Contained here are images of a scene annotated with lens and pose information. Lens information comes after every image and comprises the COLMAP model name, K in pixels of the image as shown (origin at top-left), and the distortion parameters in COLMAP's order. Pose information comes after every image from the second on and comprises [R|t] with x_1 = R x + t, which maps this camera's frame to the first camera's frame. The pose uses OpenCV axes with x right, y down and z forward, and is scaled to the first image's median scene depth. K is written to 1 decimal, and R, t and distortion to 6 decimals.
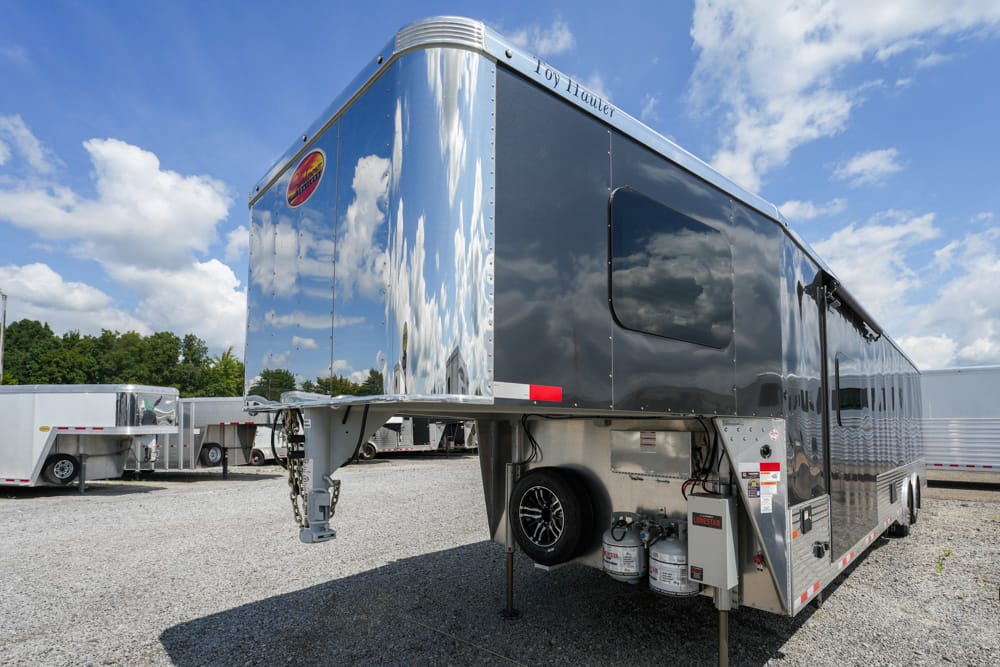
lens RADIAL K [[495.0, 0, 496.7], [0, 495.0, 402.8], [0, 0, 1]] dist [-0.017585, -0.000193]
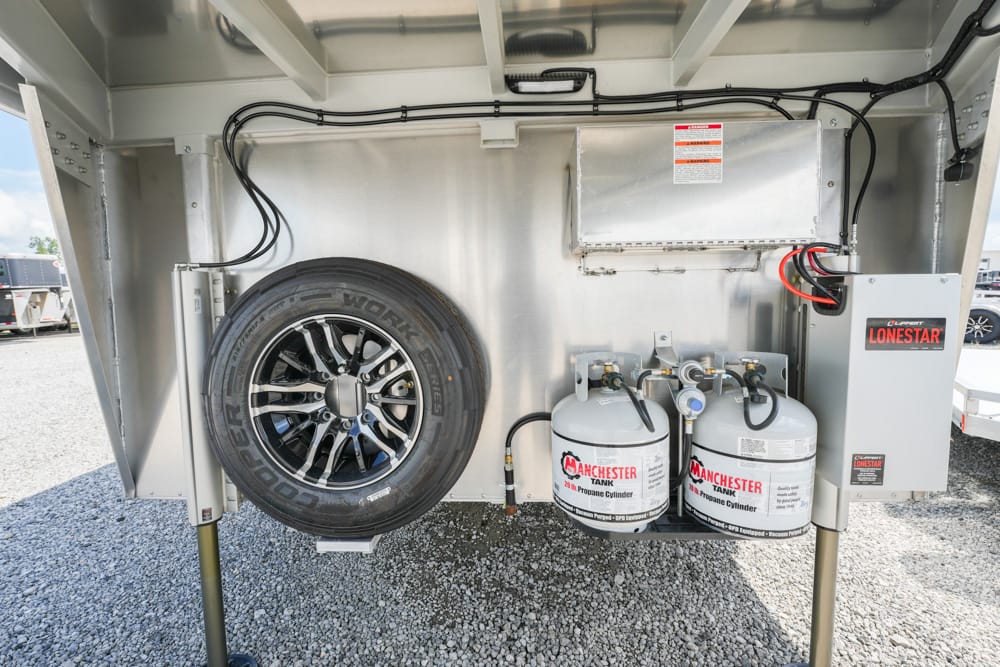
lens RADIAL K [[444.8, 0, 500.0], [0, 444.8, 333.5], [0, 0, 1]] dist [-0.014100, 0.000383]
pose [[0.718378, -0.070977, 0.692022, -0.017584], [-0.009567, 0.993679, 0.111848, 0.077002], [-0.695587, -0.086970, 0.713158, 0.370780]]
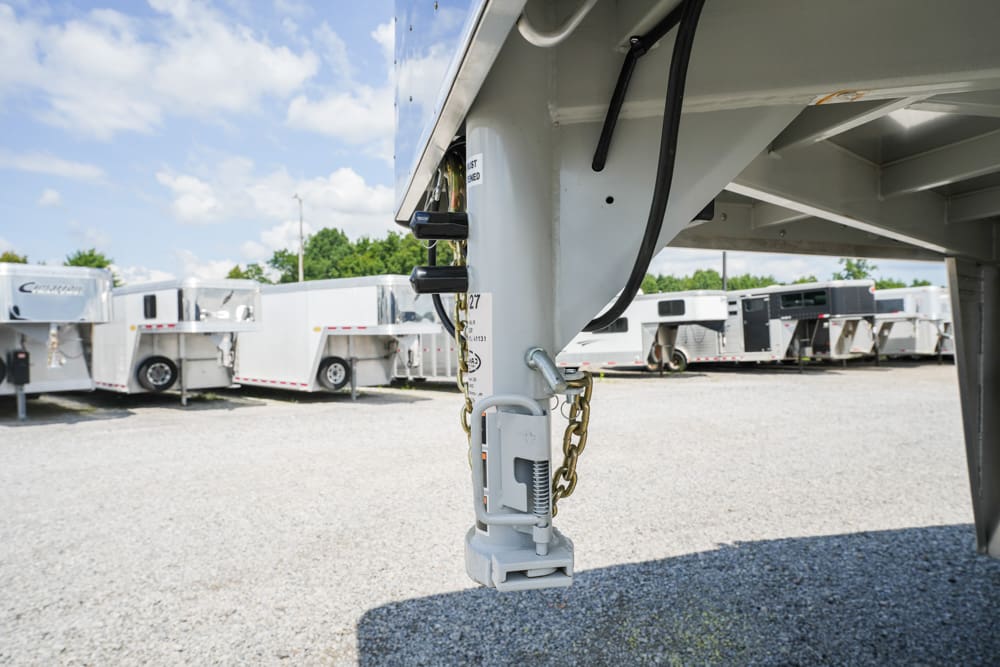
lens RADIAL K [[642.8, 0, 487.6], [0, 642.8, 339.3], [0, 0, 1]] dist [0.016985, 0.001235]
pose [[0.859319, -0.001659, -0.511438, -0.053890], [0.031598, 0.998257, 0.049854, 0.035568], [0.510463, -0.059001, 0.857873, 0.197790]]
